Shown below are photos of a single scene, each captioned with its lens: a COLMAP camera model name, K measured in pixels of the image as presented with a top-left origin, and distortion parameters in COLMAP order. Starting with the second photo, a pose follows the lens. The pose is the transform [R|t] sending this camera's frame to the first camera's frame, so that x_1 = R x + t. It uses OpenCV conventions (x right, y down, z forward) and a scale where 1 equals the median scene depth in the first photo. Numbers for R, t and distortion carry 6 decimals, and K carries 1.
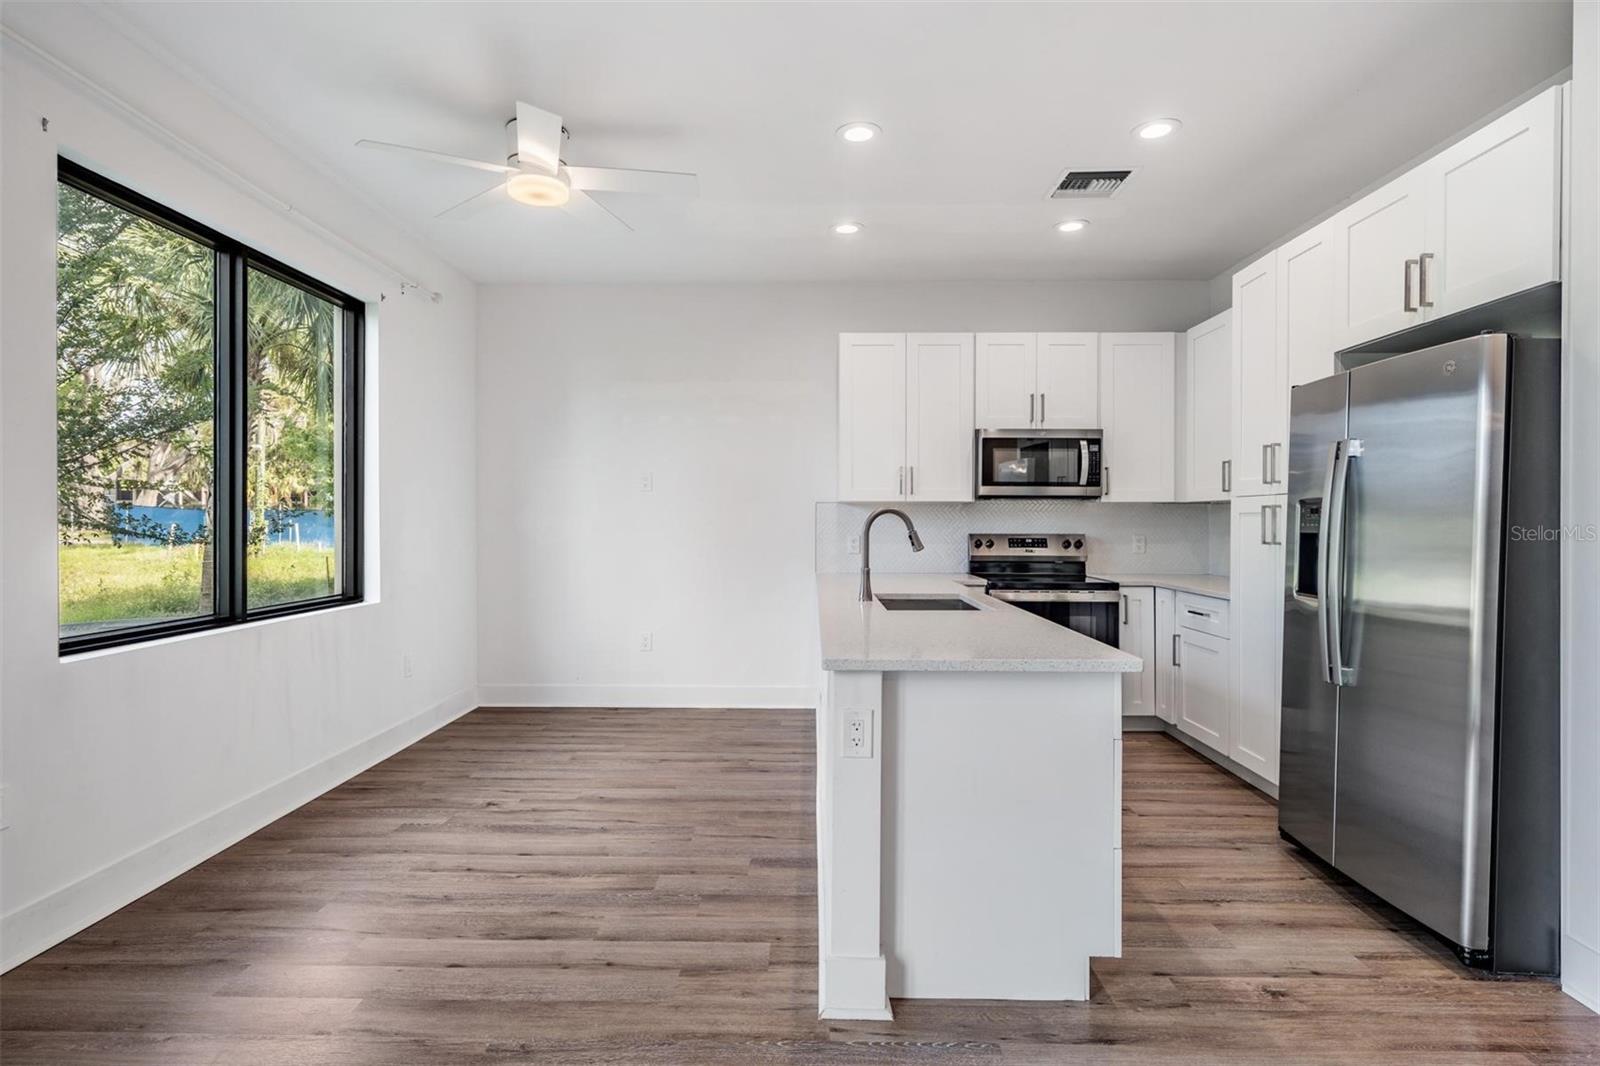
lens RADIAL K [[796.4, 0, 794.9], [0, 796.4, 522.1], [0, 0, 1]] dist [0.002840, 0.000561]
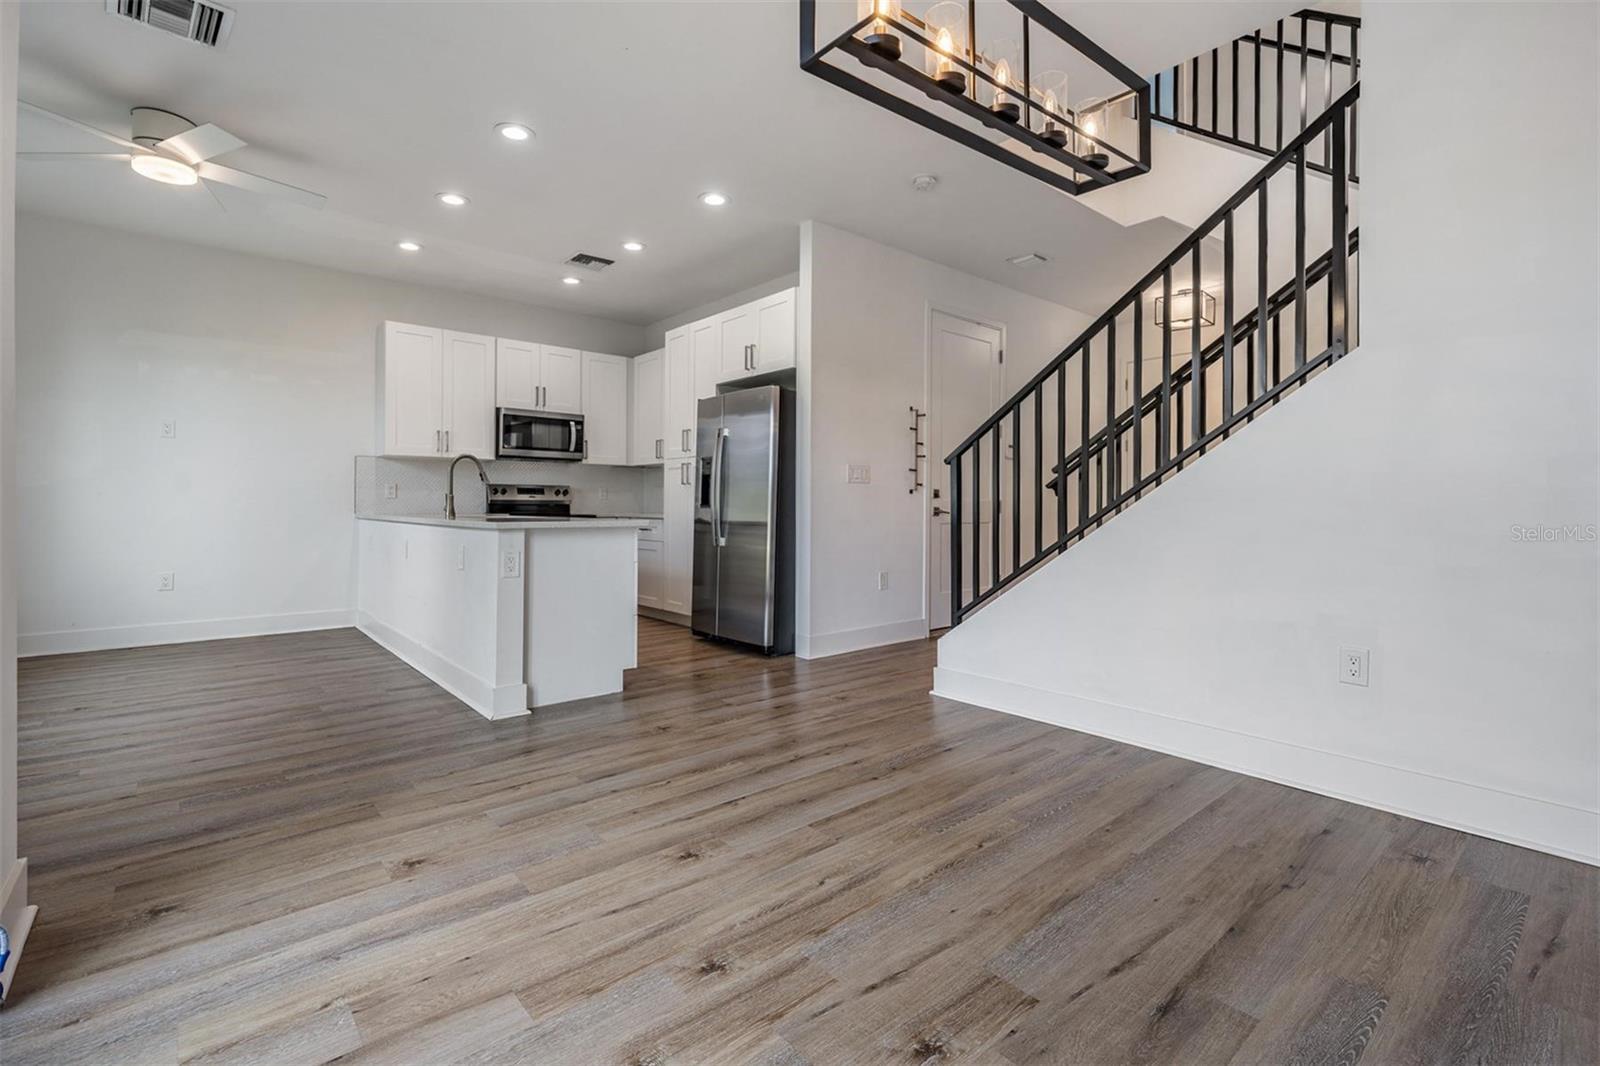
lens RADIAL K [[720.7, 0, 795.9], [0, 720.7, 499.6], [0, 0, 1]] dist [0.002392, -0.000205]
pose [[0.743487, 0.006188, 0.668722, -0.309377], [-0.002306, 0.999975, -0.006689, 0.070335], [-0.668746, 0.003431, 0.743483, -0.383493]]
